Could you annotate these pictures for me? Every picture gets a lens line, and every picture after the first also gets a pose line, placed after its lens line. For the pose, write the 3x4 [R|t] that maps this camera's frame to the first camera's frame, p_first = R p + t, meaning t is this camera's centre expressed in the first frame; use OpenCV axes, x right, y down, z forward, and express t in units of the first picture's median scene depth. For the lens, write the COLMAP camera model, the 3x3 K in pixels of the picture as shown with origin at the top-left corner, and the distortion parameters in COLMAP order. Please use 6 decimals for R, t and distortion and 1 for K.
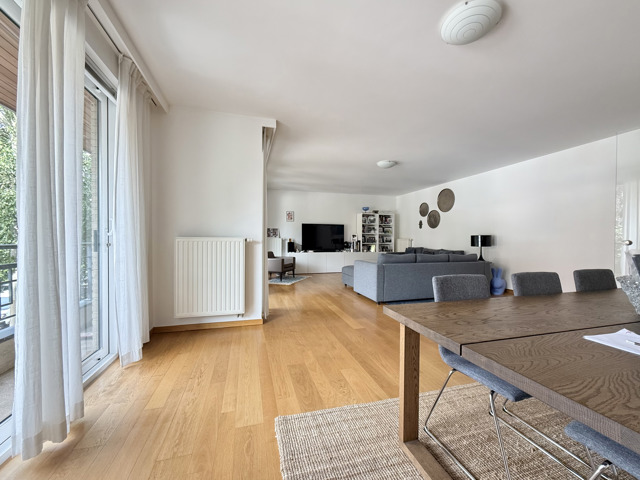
lens RADIAL K [[259.7, 0, 322.1], [0, 259.7, 242.3], [0, 0, 1]] dist [-0.001745, 0.000358]
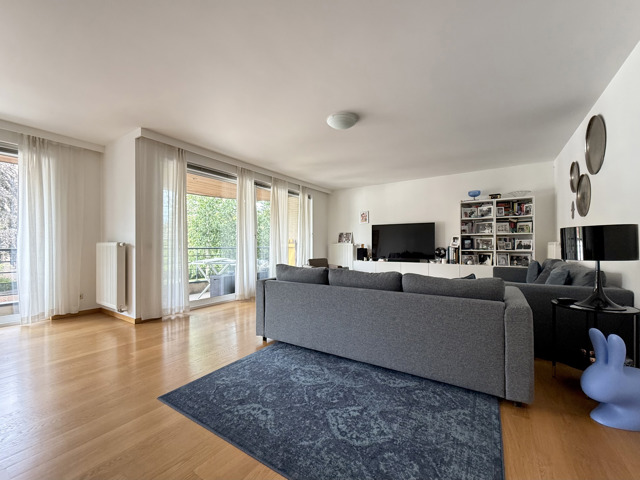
lens RADIAL K [[259.7, 0, 318.0], [0, 259.7, 243.0], [0, 0, 1]] dist [-0.001745, 0.000358]
pose [[0.640974, -0.013318, -0.767447, 0.407740], [-0.005391, 0.999747, -0.021852, 0.001605], [0.767544, 0.018143, 0.640740, 0.340932]]
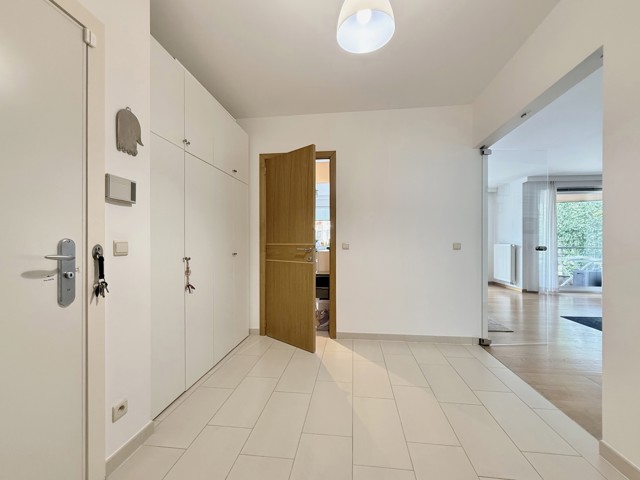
lens RADIAL K [[259.7, 0, 325.1], [0, 259.7, 243.7], [0, 0, 1]] dist [-0.001745, 0.000358]
pose [[-0.386386, -0.002061, -0.922335, 0.750169], [-0.009822, 0.999950, 0.001881, -0.004402], [0.922285, 0.009786, -0.386387, 0.164455]]
